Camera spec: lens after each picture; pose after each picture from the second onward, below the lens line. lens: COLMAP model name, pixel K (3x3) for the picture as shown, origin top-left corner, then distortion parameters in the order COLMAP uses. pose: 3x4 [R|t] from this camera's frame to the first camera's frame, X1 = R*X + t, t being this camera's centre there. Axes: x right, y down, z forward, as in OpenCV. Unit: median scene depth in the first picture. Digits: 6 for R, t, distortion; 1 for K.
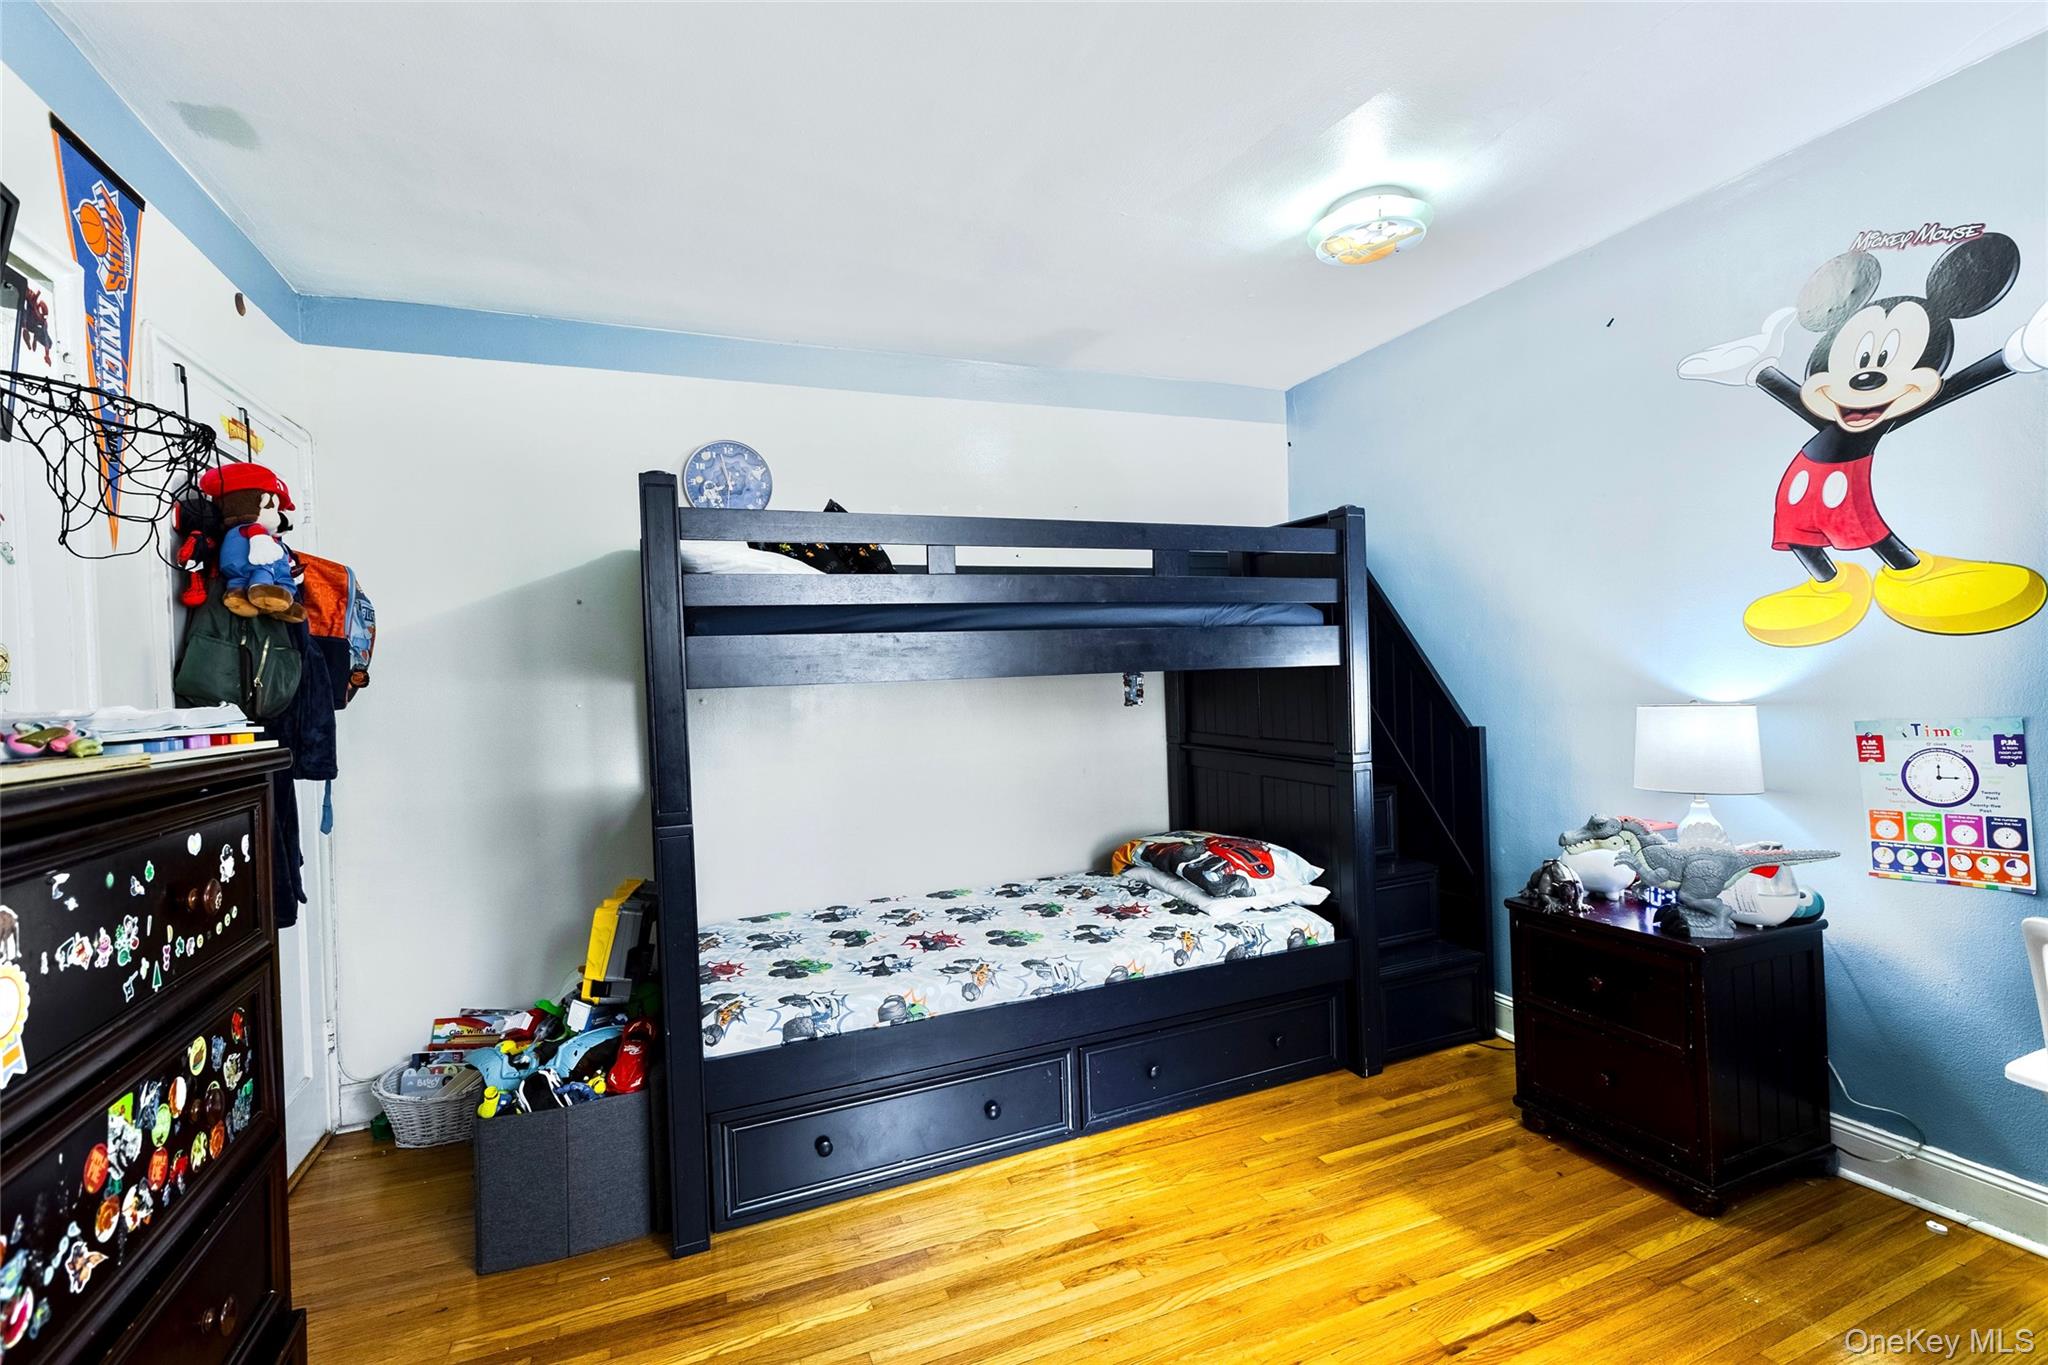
lens RADIAL K [[936.9, 0, 1041.3], [0, 936.9, 690.5], [0, 0, 1]] dist [0.013753, 0.000304]
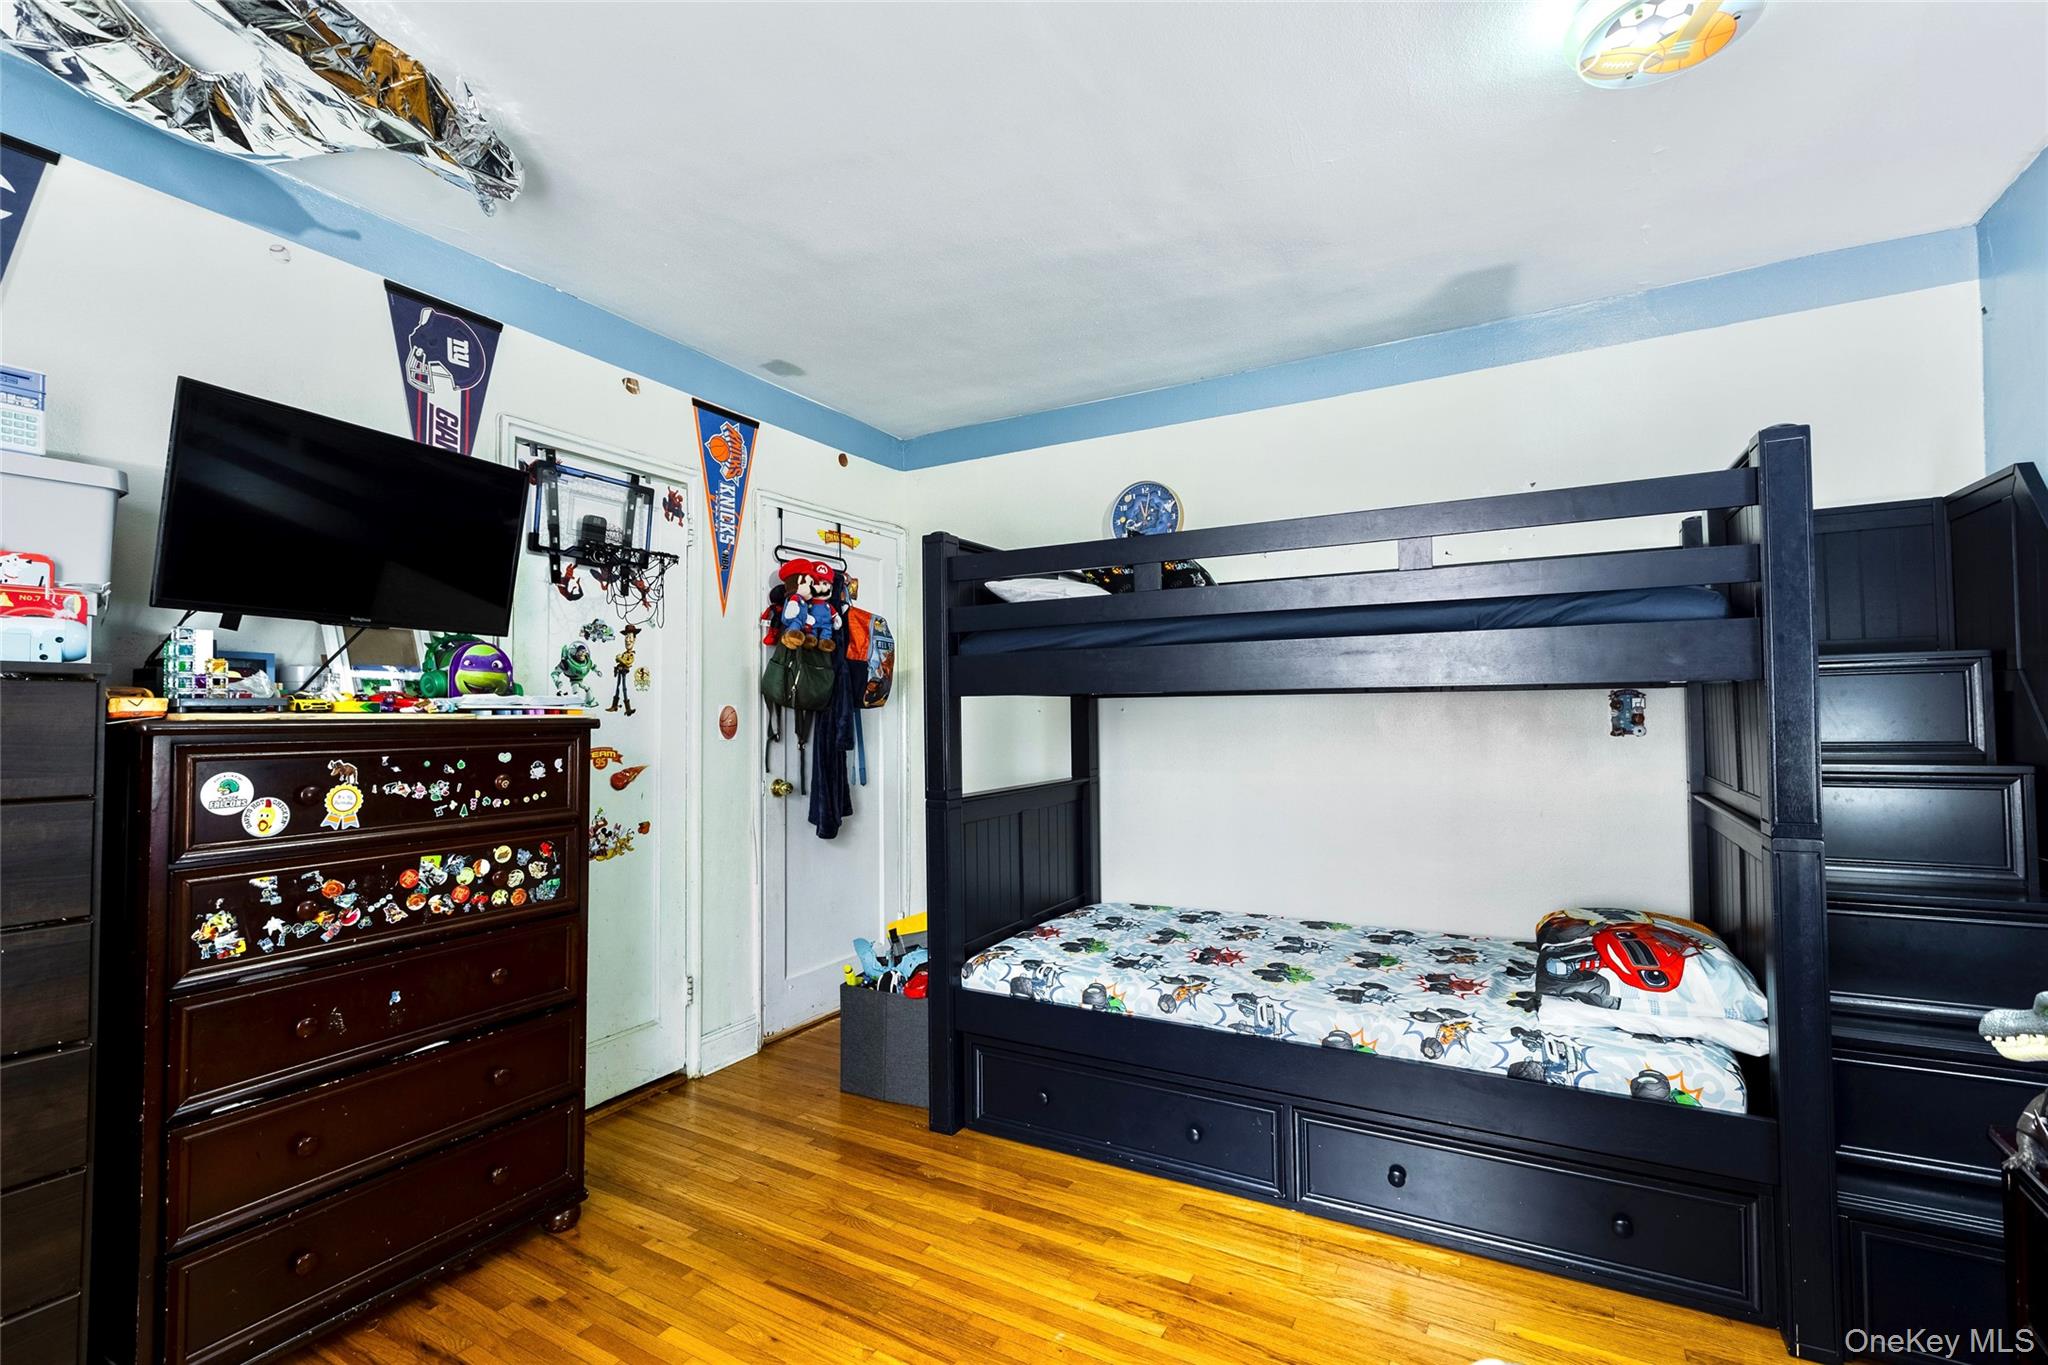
lens RADIAL K [[923.4, 0, 1034.5], [0, 923.4, 679.5], [0, 0, 1]] dist [0.003049, 0.000470]
pose [[0.621956, 0.013042, -0.782944, 0.649957], [-0.024323, 0.999701, -0.002669, -0.025808], [0.782674, 0.020704, 0.622087, 0.271225]]
